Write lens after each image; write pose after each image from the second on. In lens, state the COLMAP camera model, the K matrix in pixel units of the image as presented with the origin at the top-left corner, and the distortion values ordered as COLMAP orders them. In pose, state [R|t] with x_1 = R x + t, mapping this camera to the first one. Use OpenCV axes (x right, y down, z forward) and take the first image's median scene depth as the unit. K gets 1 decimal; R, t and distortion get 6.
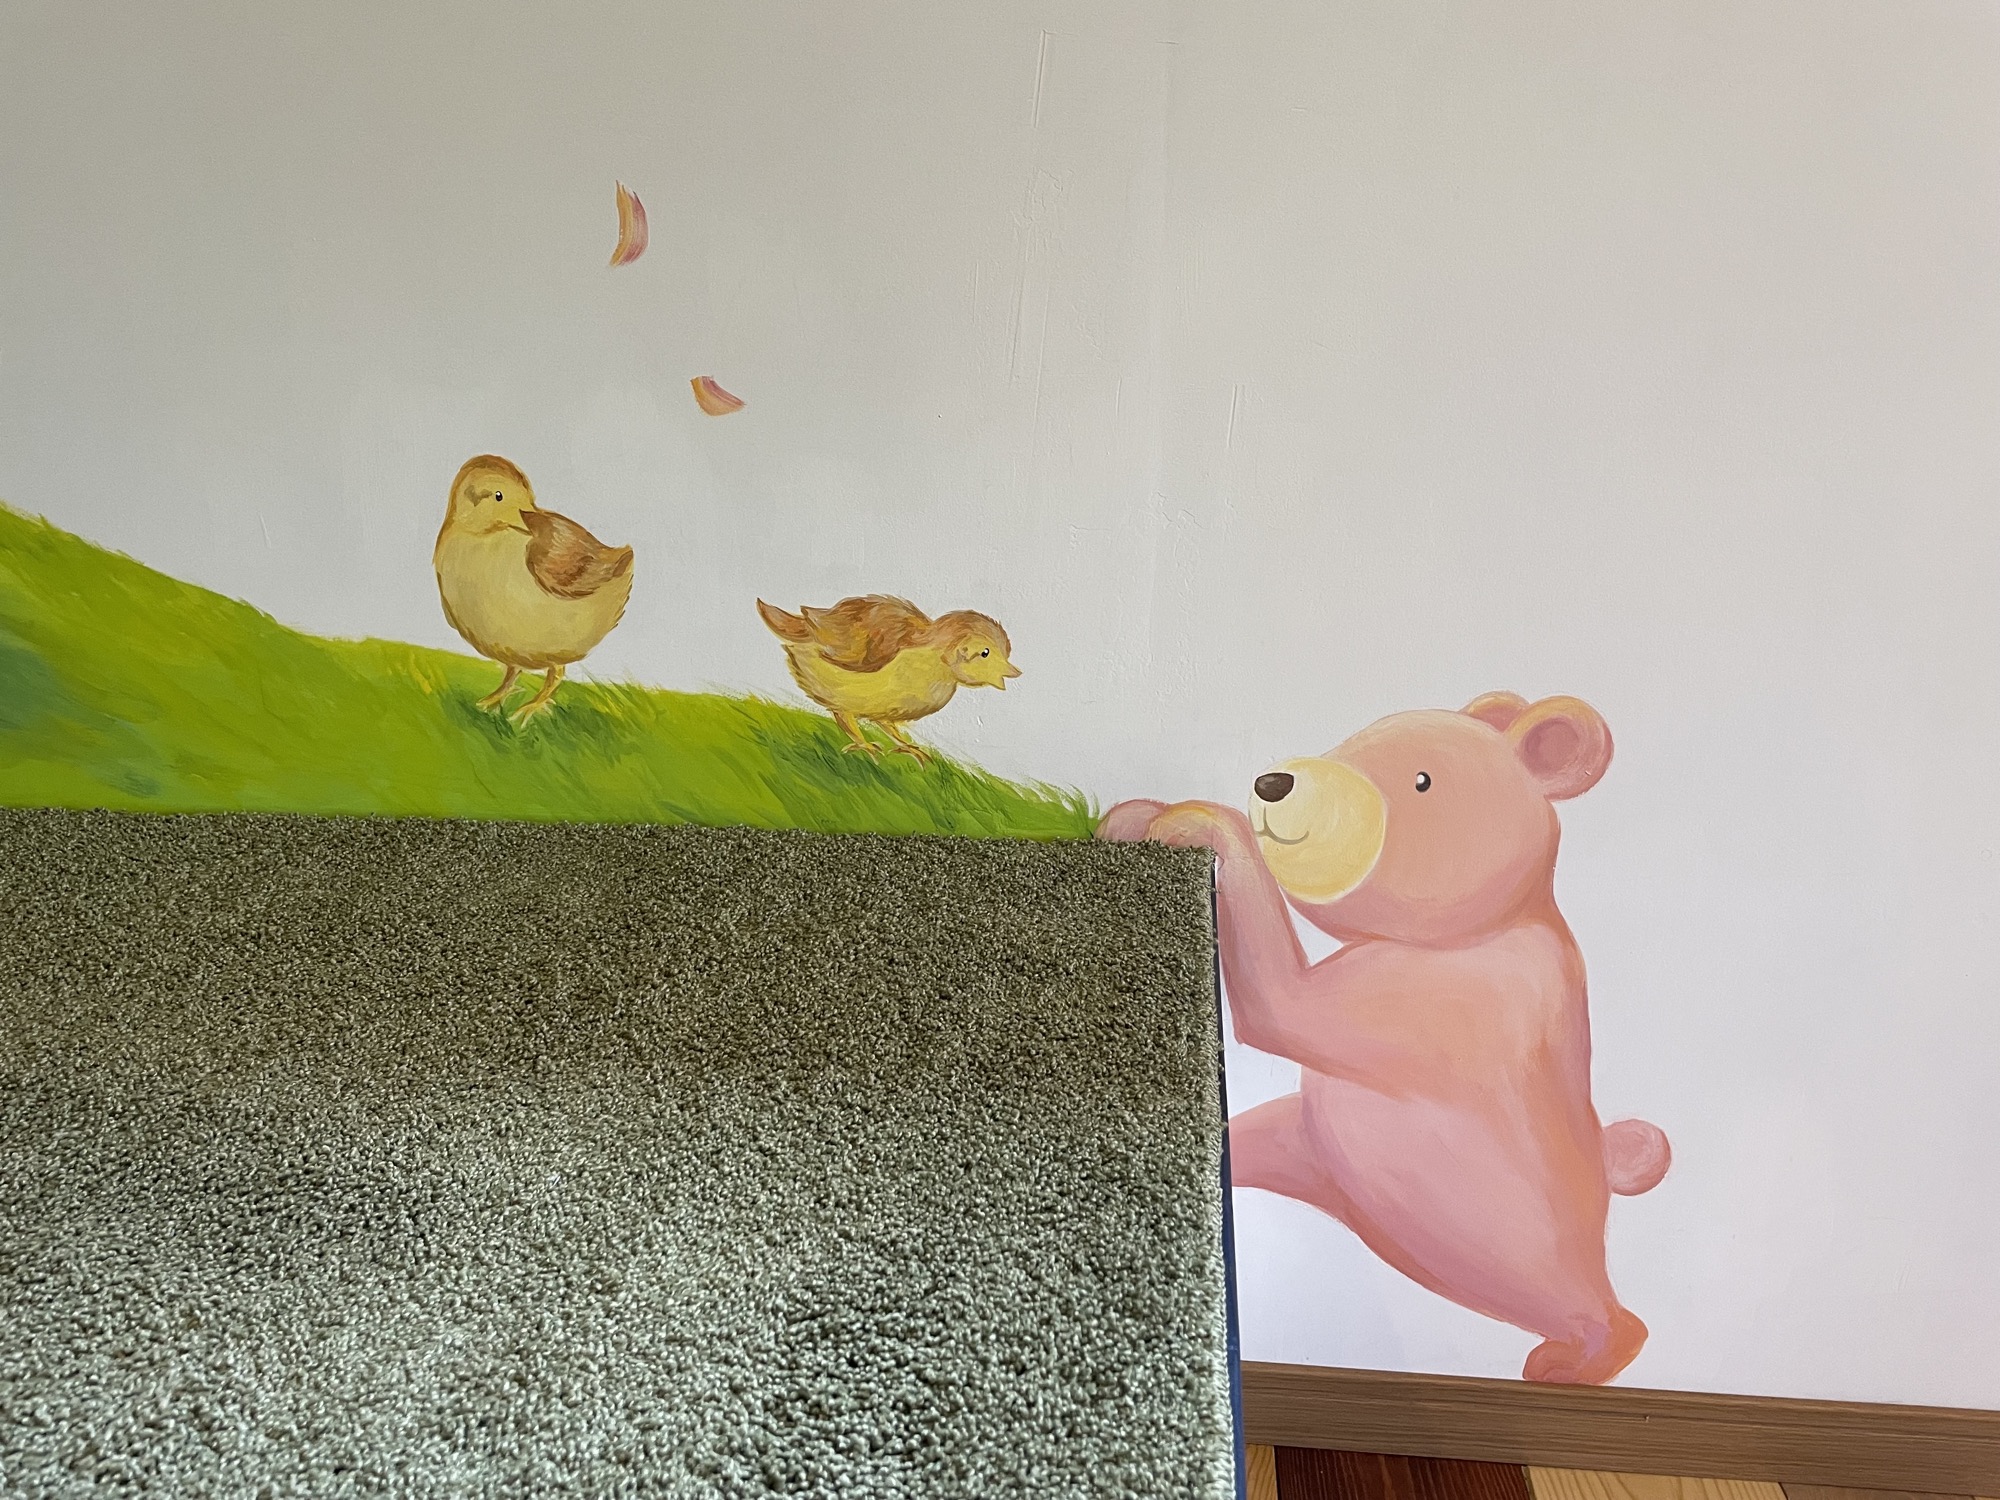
lens RADIAL K [[1507.3, 0, 1010.2], [0, 1507.3, 739.5], [0, 0, 1]] dist [0.072726, -0.091435]
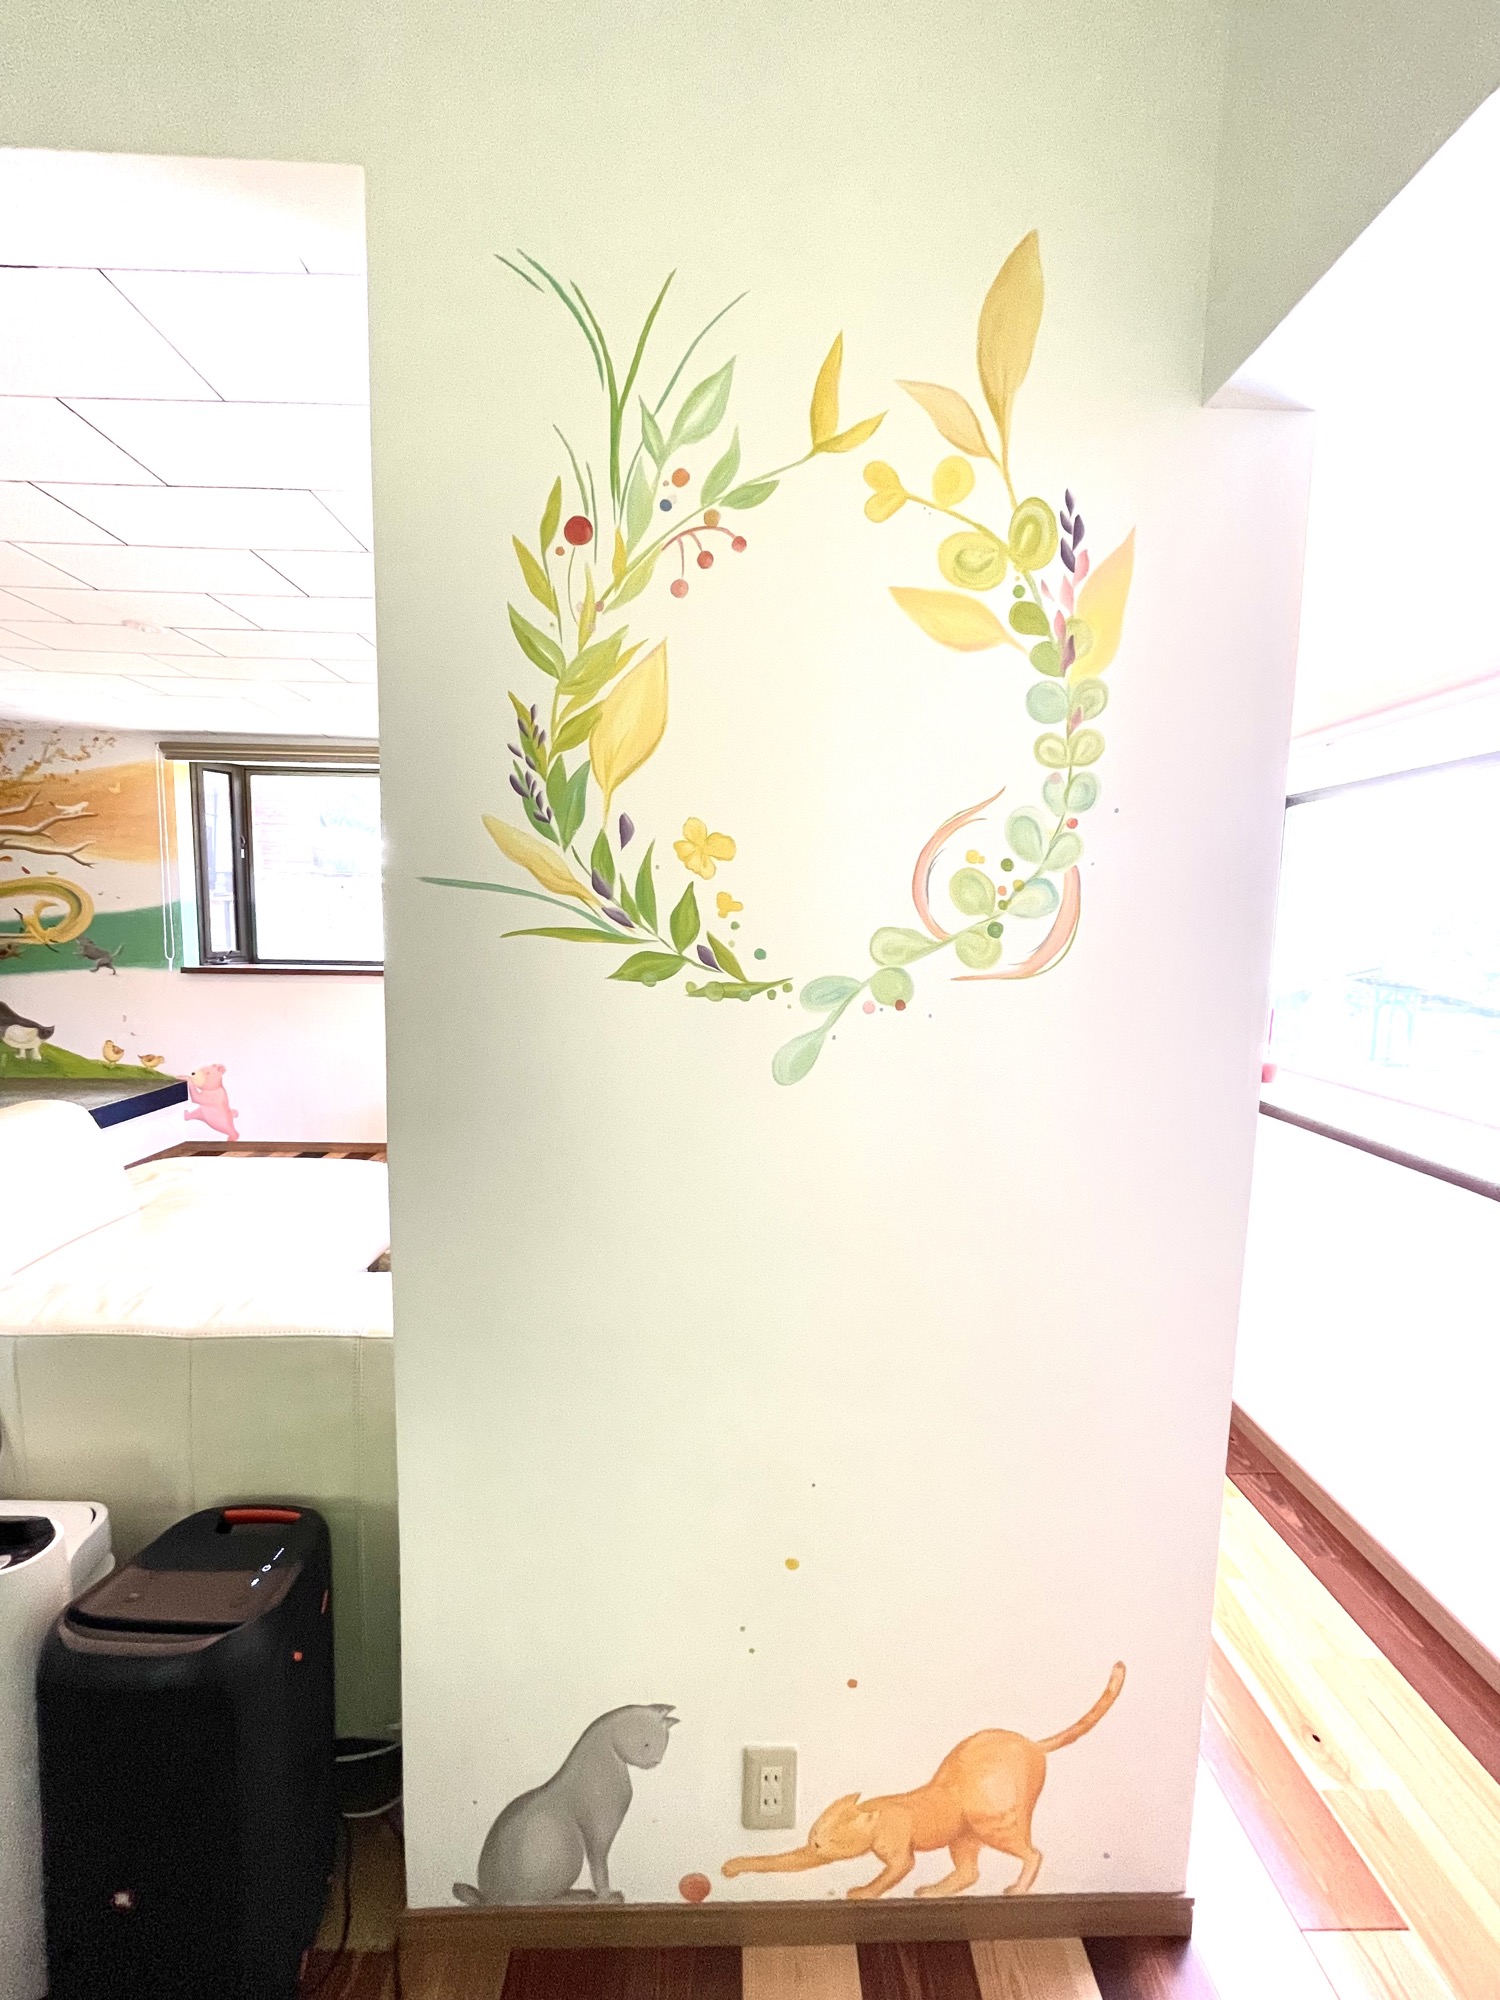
lens RADIAL K [[806.3, 0, 742.8], [0, 806.3, 995.3], [0, 0, 1]] dist [-0.002849, -0.000267]
pose [[0.989275, 0.009660, 0.145744, 2.856187], [0.015402, 0.985349, -0.169853, 0.458584], [-0.145249, 0.170276, 0.974633, -4.560939]]
